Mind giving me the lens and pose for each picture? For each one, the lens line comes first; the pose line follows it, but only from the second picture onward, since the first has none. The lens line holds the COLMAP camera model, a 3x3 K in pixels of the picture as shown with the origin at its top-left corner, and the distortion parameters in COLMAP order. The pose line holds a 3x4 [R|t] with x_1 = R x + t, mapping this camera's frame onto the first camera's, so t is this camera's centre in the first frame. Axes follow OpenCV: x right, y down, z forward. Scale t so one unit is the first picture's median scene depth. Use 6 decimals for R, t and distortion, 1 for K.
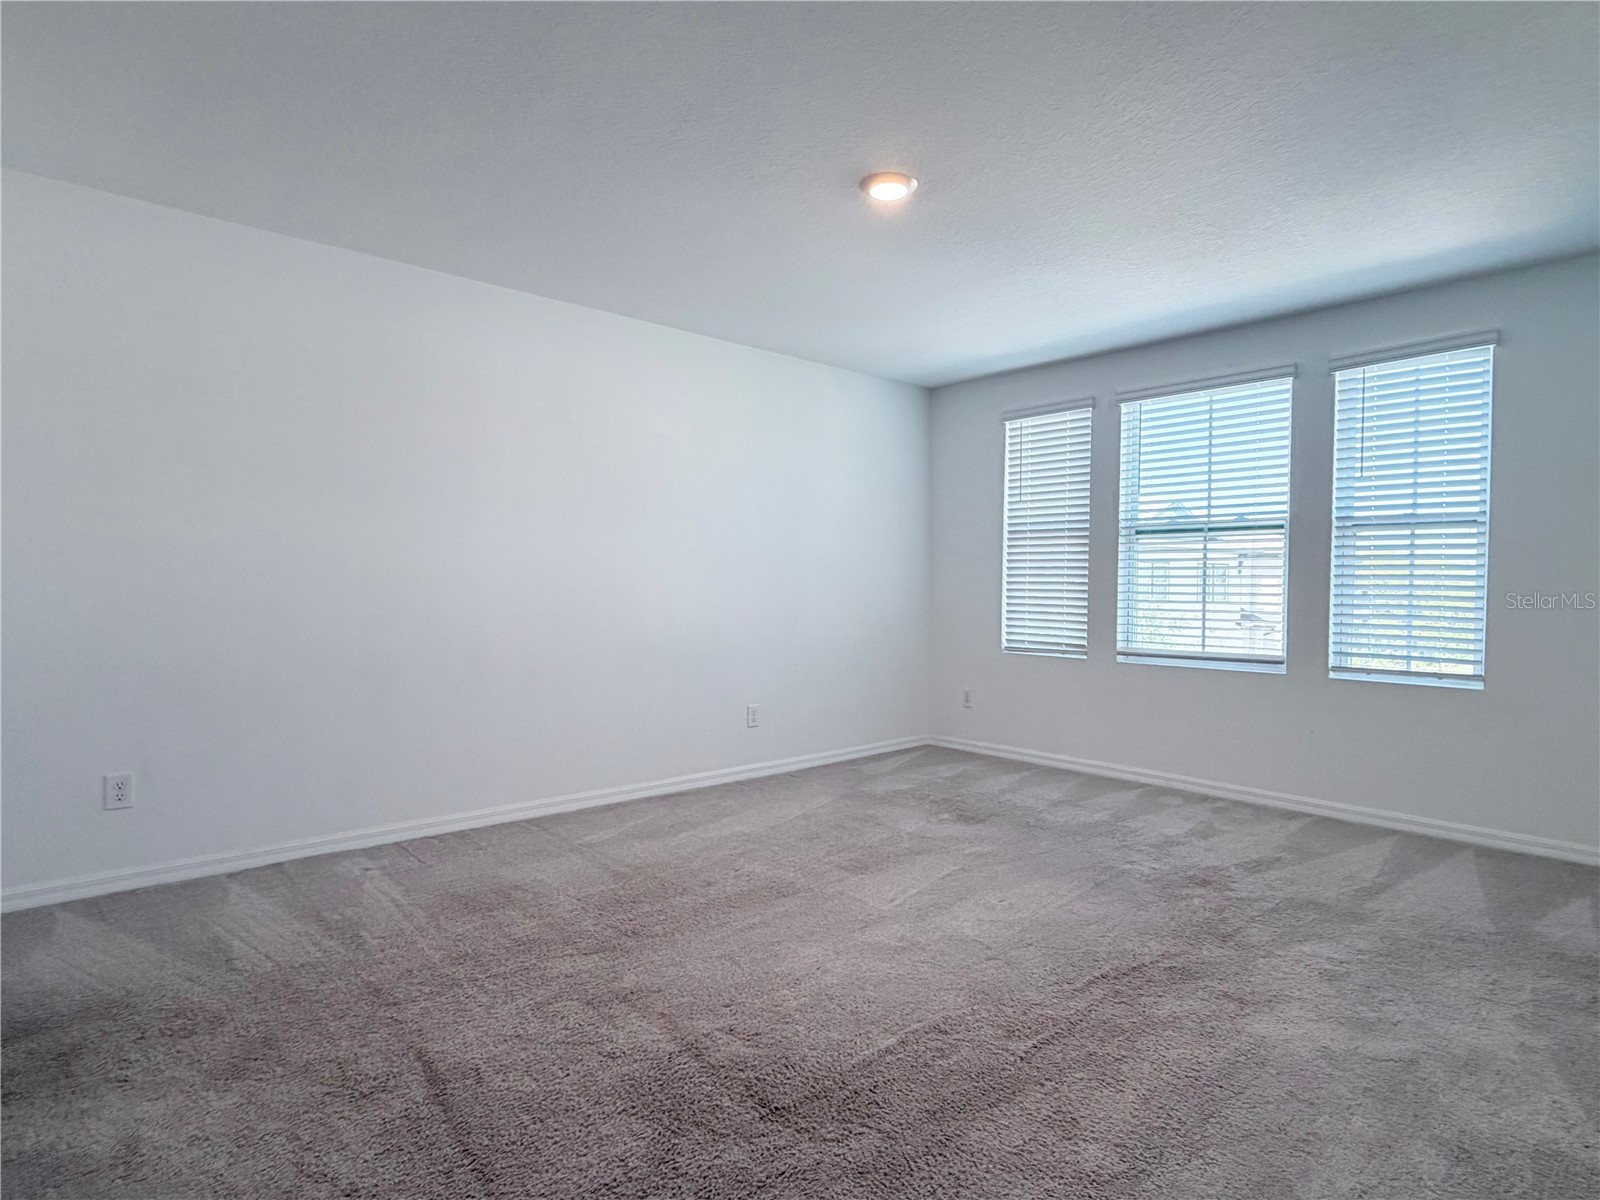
lens RADIAL K [[865.8, 0, 804.6], [0, 865.8, 604.2], [0, 0, 1]] dist [-0.004071, -0.000869]
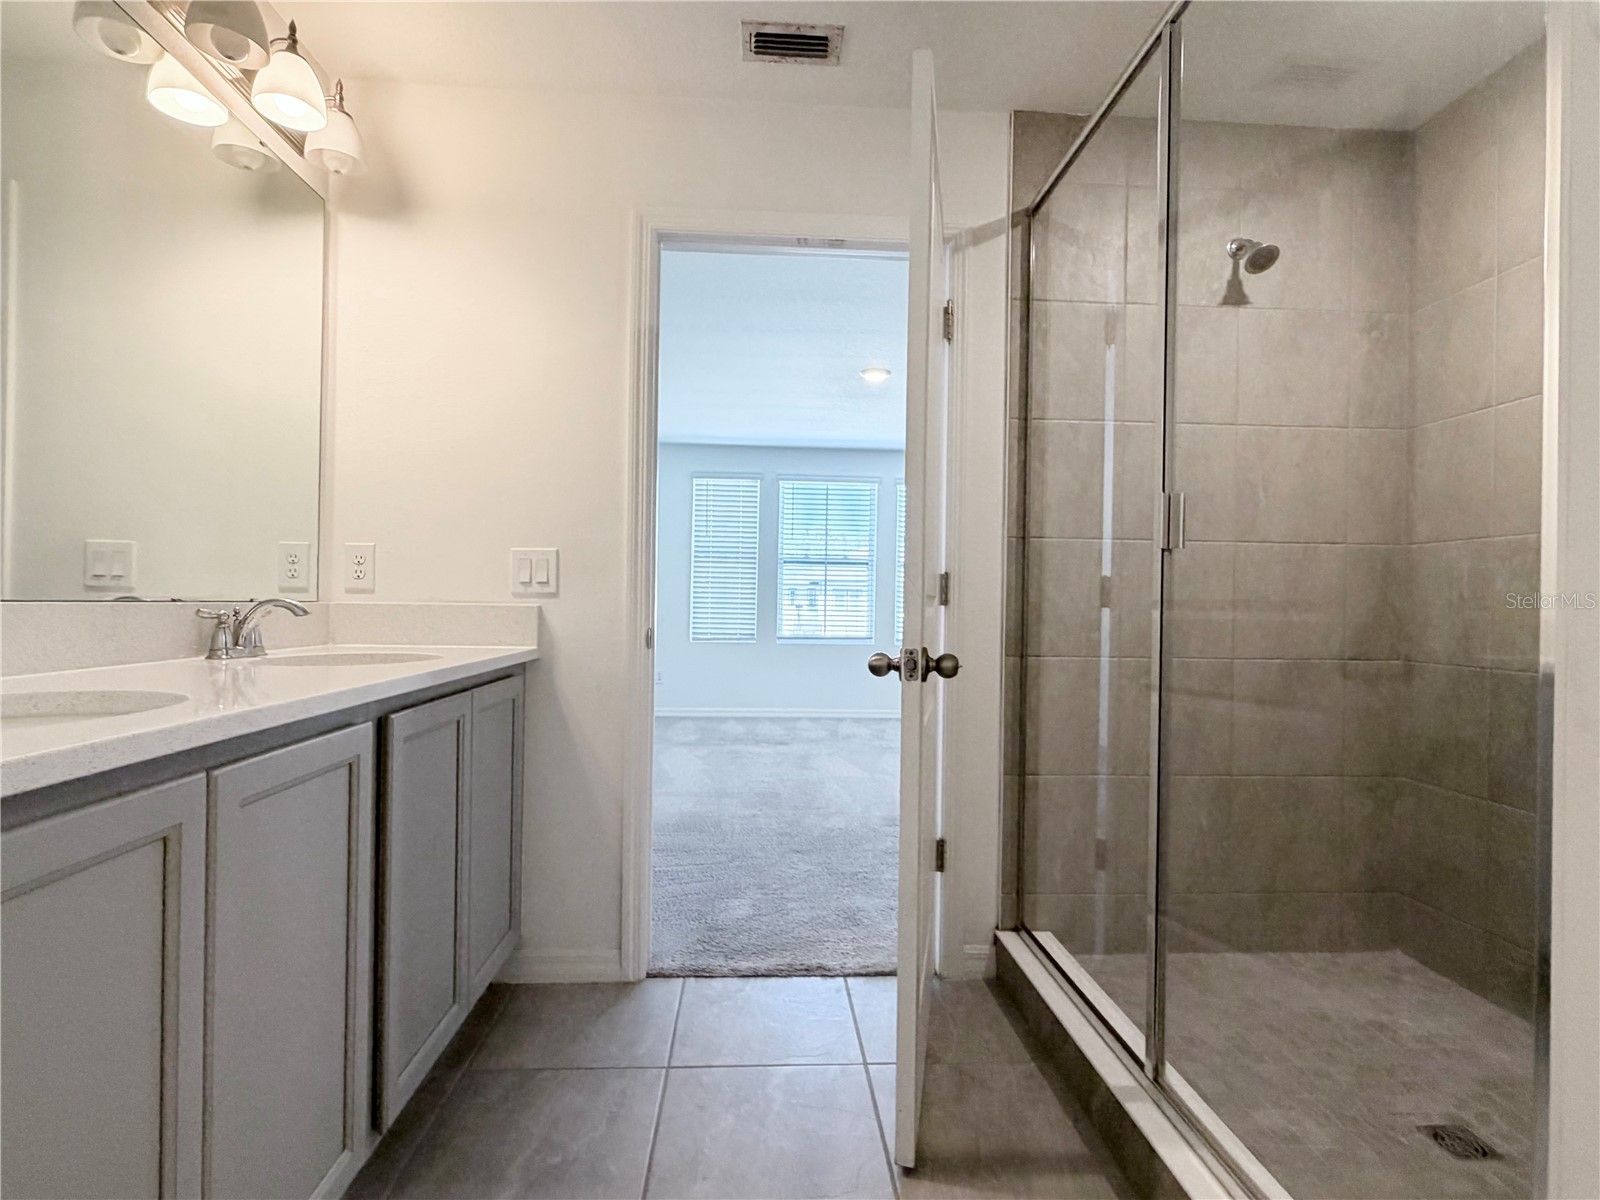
lens RADIAL K [[796.6, 0, 796.8], [0, 796.6, 597.0], [0, 0, 1]] dist [0.000113, -0.000003]
pose [[0.617608, 0.004728, 0.786472, -0.811755], [0.005788, 0.999928, -0.010557, -0.003281], [-0.786464, 0.011072, 0.617536, 0.079070]]
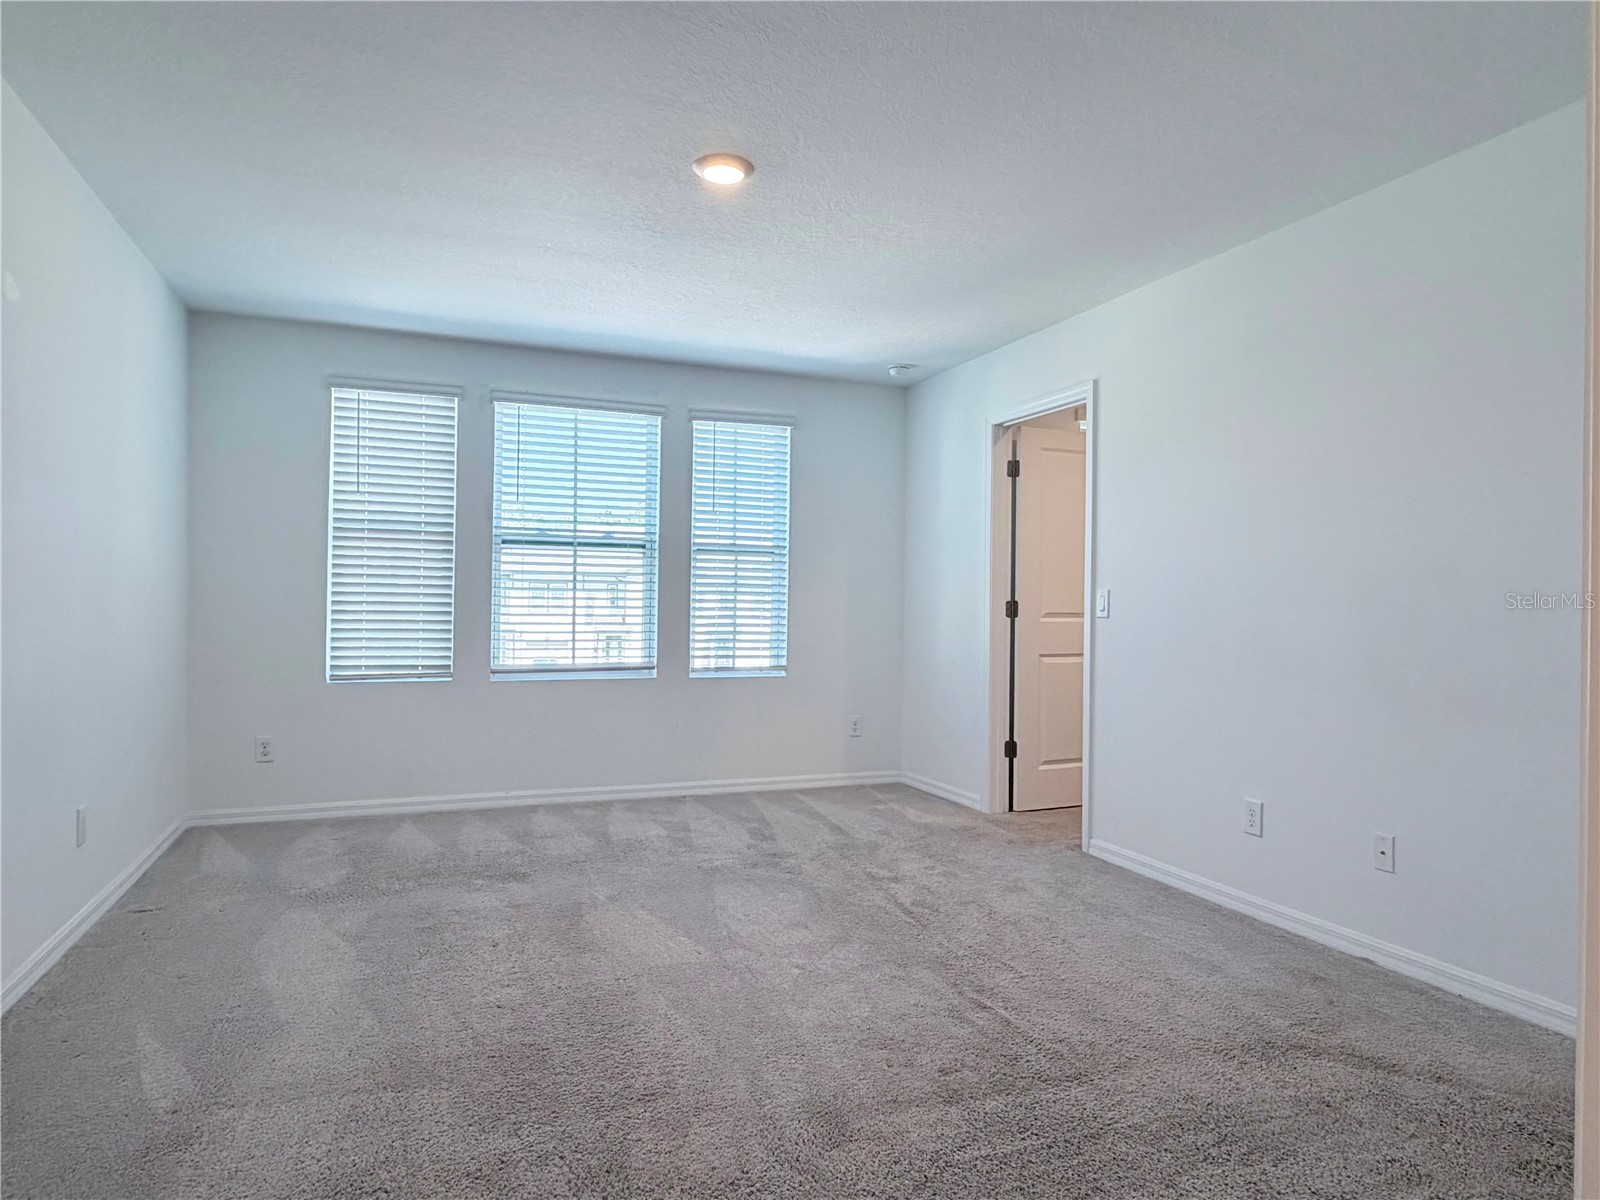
lens RADIAL K [[984.0, 0, 799.9], [0, 984.0, 601.2], [0, 0, 1]] dist [0.009672, 0.001565]
pose [[0.345510, -0.002944, 0.938410, -0.543181], [0.010143, 0.999948, -0.000597, -0.015377], [-0.938360, 0.009725, 0.345522, 0.352554]]
